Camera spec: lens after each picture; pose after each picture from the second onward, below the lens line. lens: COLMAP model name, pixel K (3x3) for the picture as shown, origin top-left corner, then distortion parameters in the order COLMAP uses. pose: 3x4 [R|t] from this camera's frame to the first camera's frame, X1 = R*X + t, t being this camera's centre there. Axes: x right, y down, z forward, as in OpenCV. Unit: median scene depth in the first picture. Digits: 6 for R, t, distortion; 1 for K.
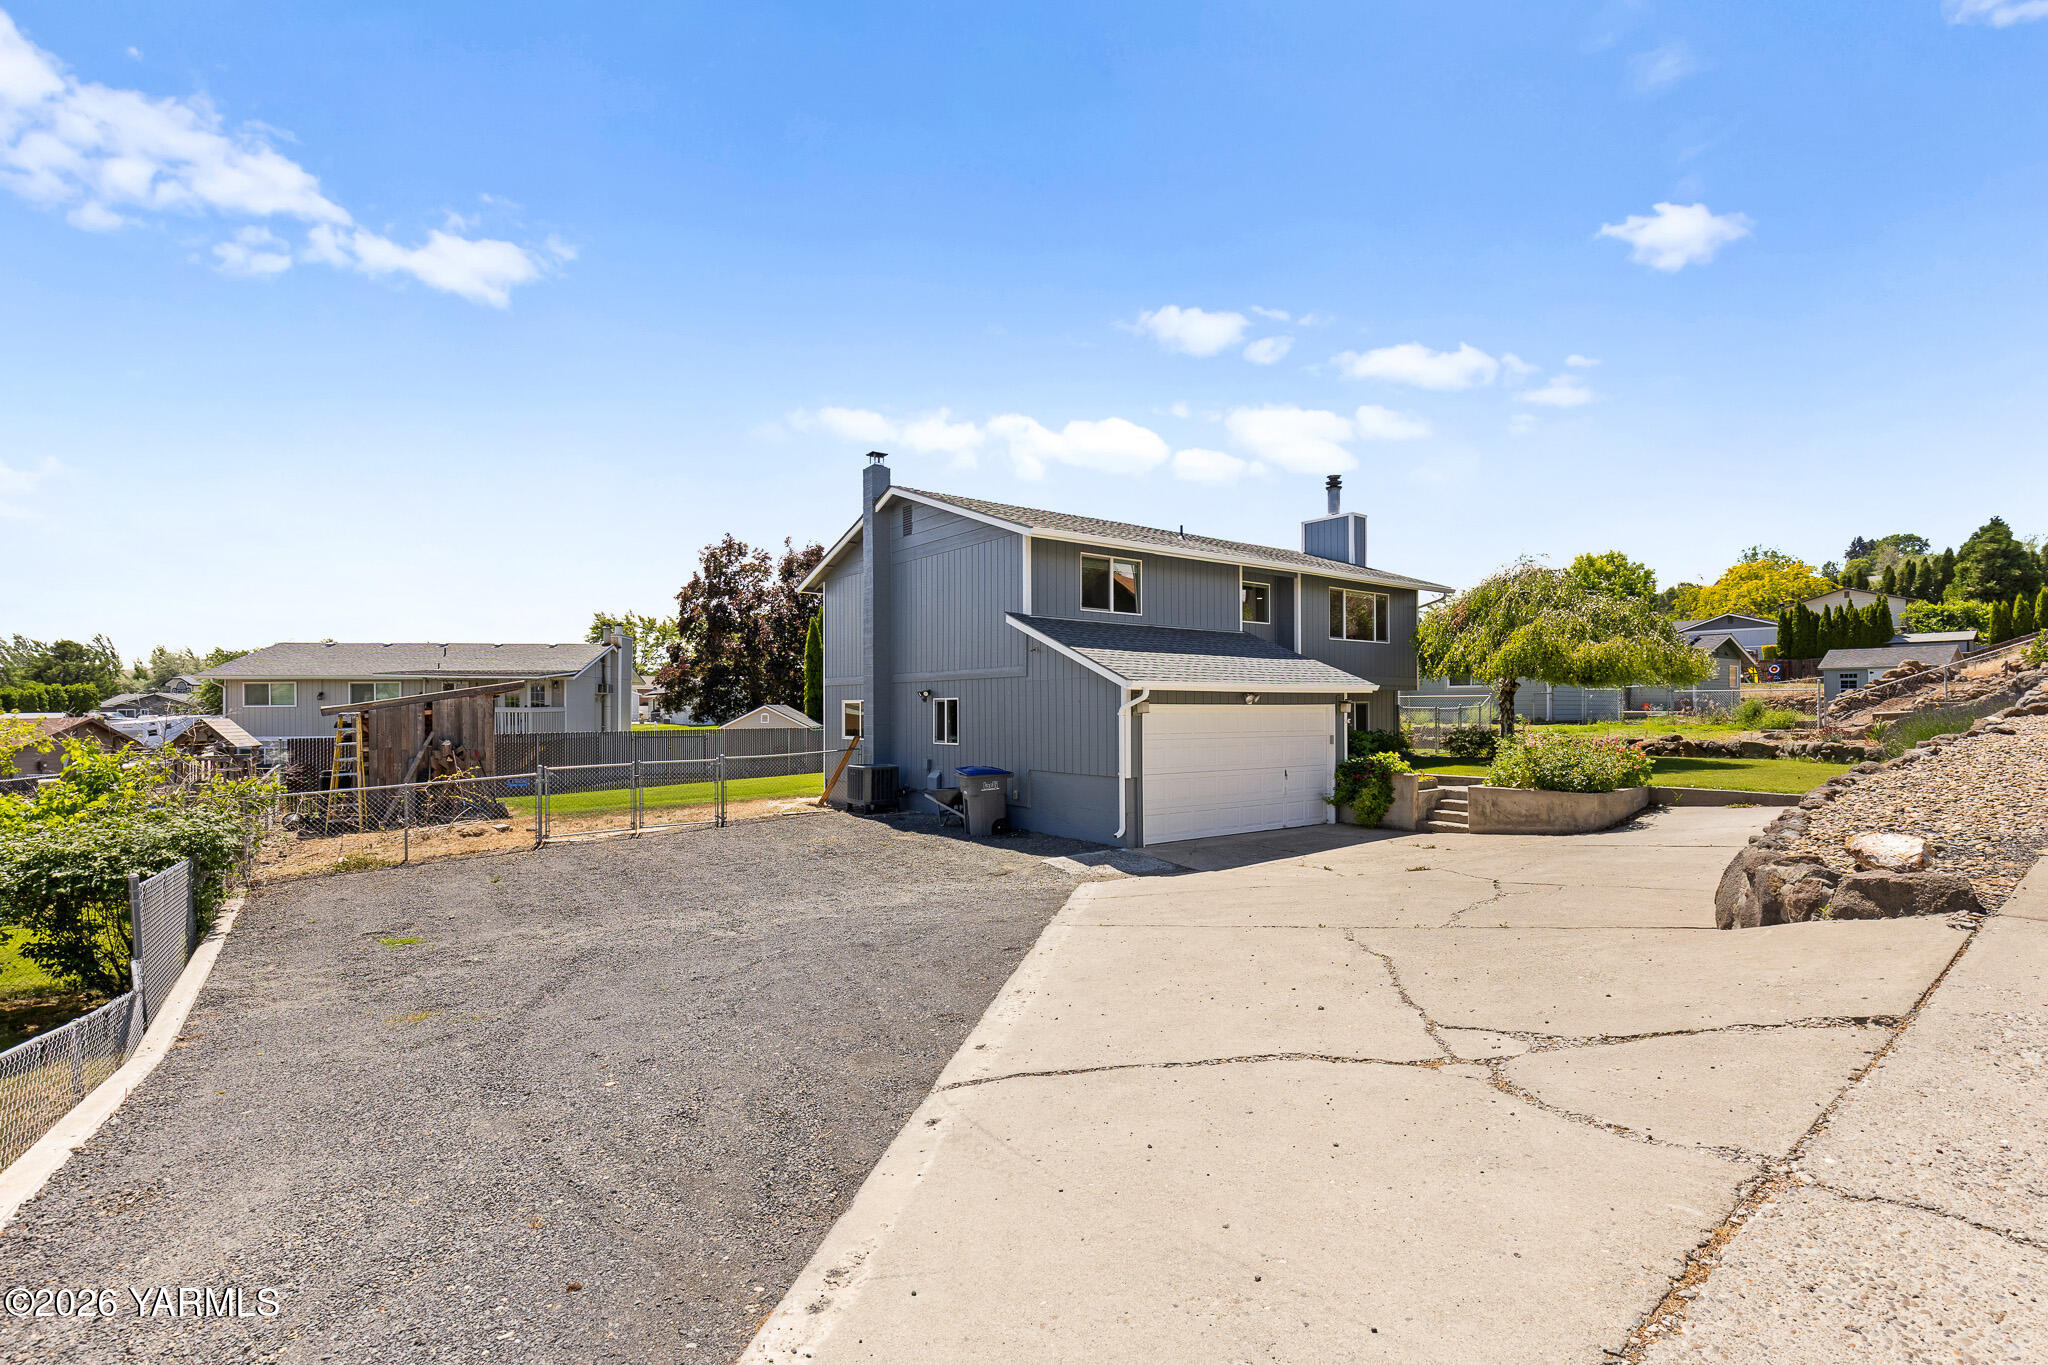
lens RADIAL K [[913.6, 0, 1023.3], [0, 913.6, 697.2], [0, 0, 1]] dist [0.001291, -0.000124]
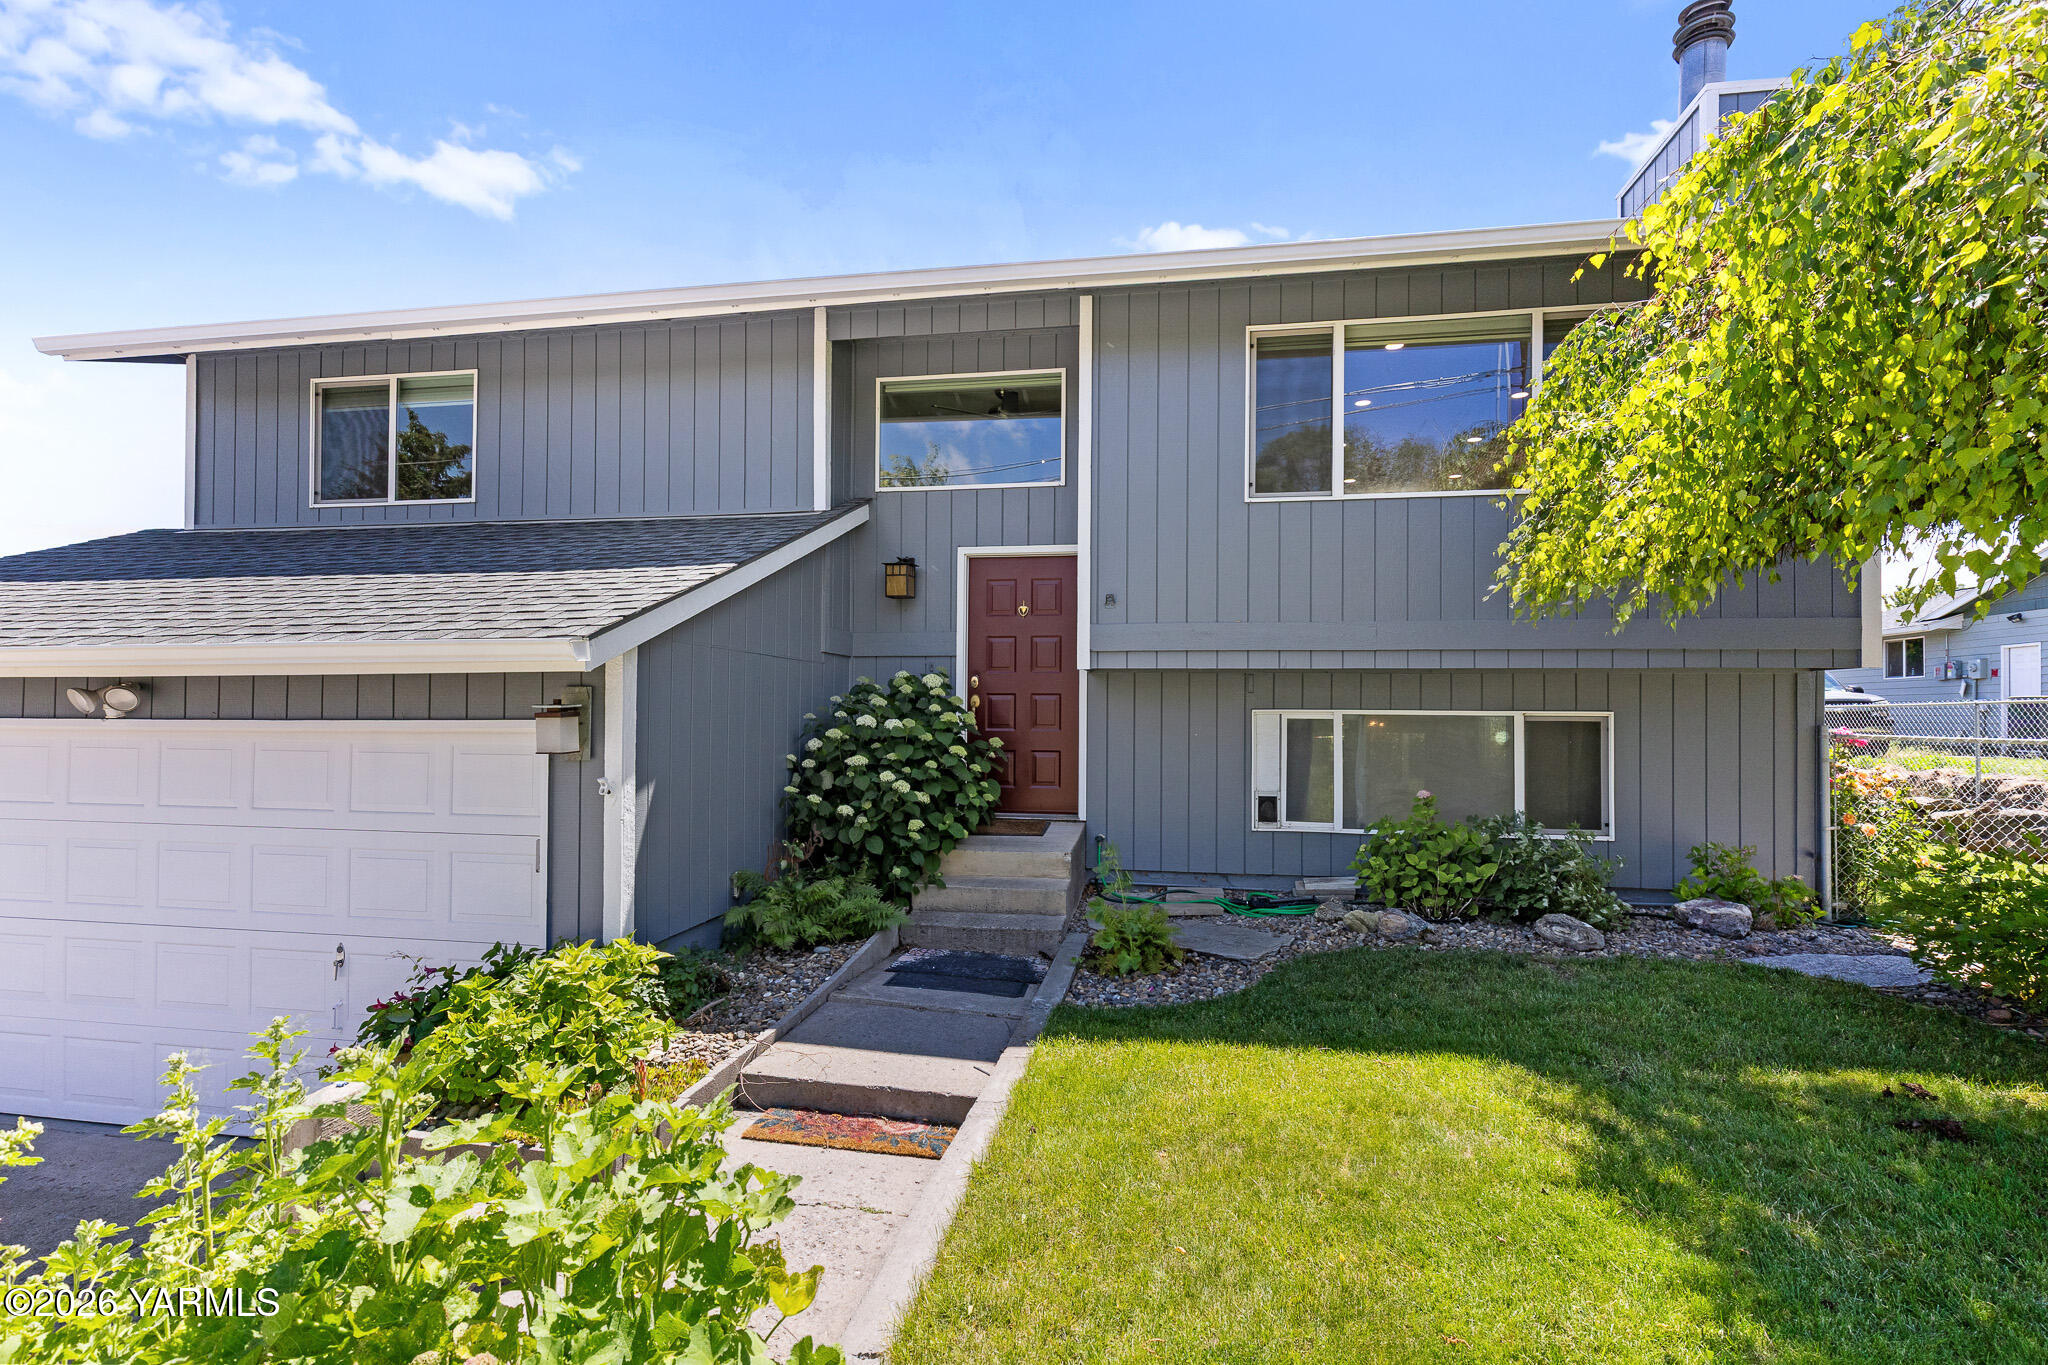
lens RADIAL K [[928.3, 0, 1030.7], [0, 928.3, 701.8], [0, 0, 1]] dist [0.007030, -0.000859]
pose [[0.687652, -0.001567, -0.726039, 0.502810], [-0.000032, 0.999998, -0.002189, 0.002063], [0.726040, 0.001528, 0.687651, 0.733106]]
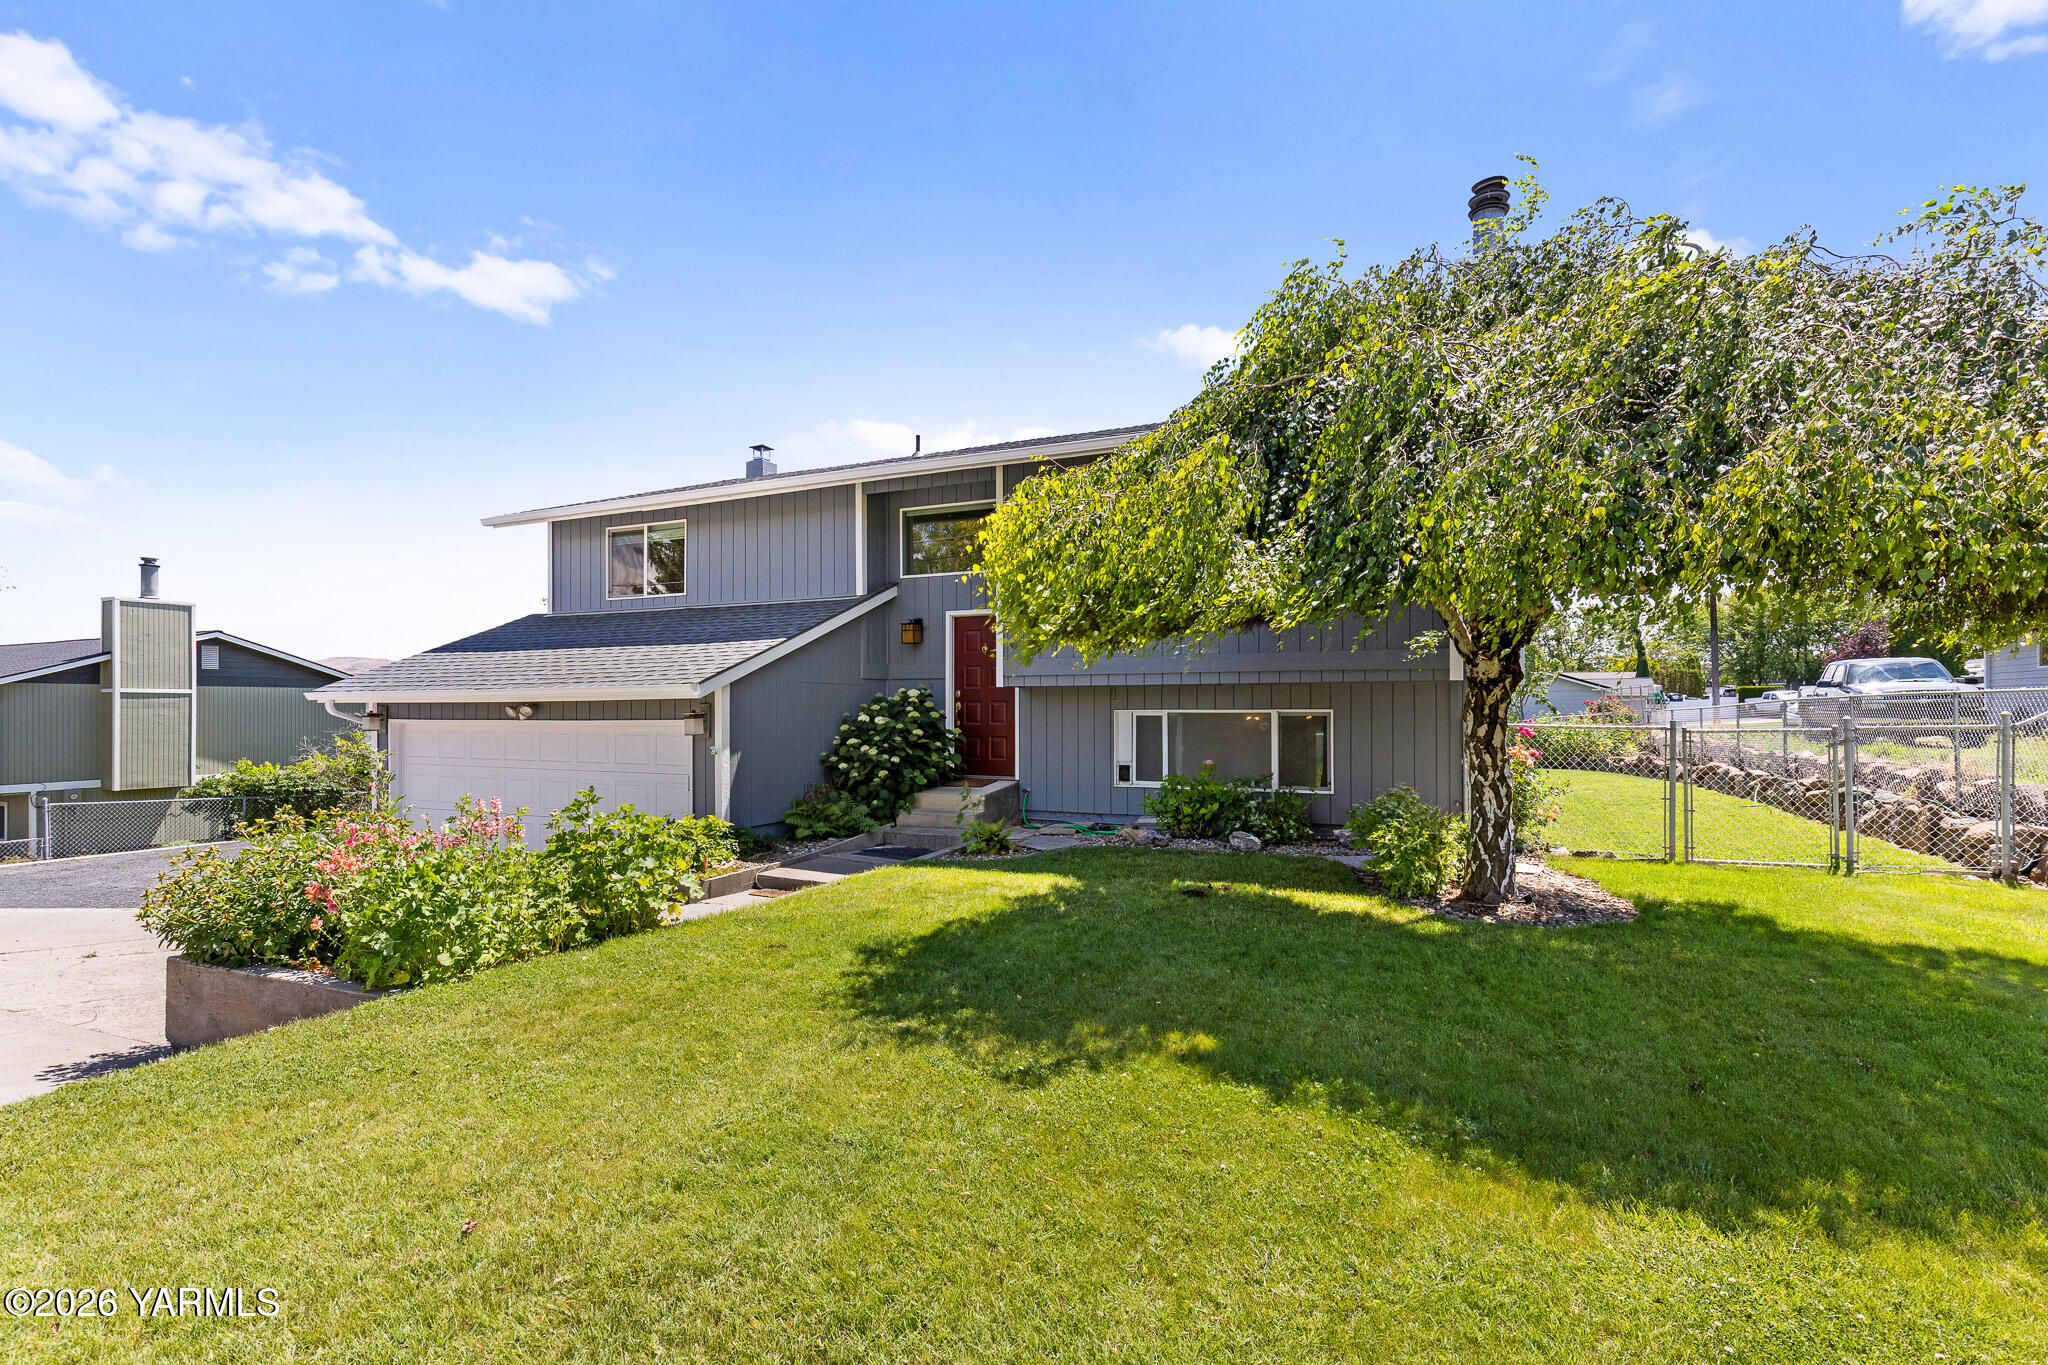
lens RADIAL K [[928.3, 0, 1030.7], [0, 928.3, 701.8], [0, 0, 1]] dist [0.007030, -0.000859]
pose [[0.480535, -0.005928, -0.876955, 0.749084], [0.011879, 0.999929, -0.000250, -0.000852], [0.876895, -0.010297, 0.480572, 0.726369]]
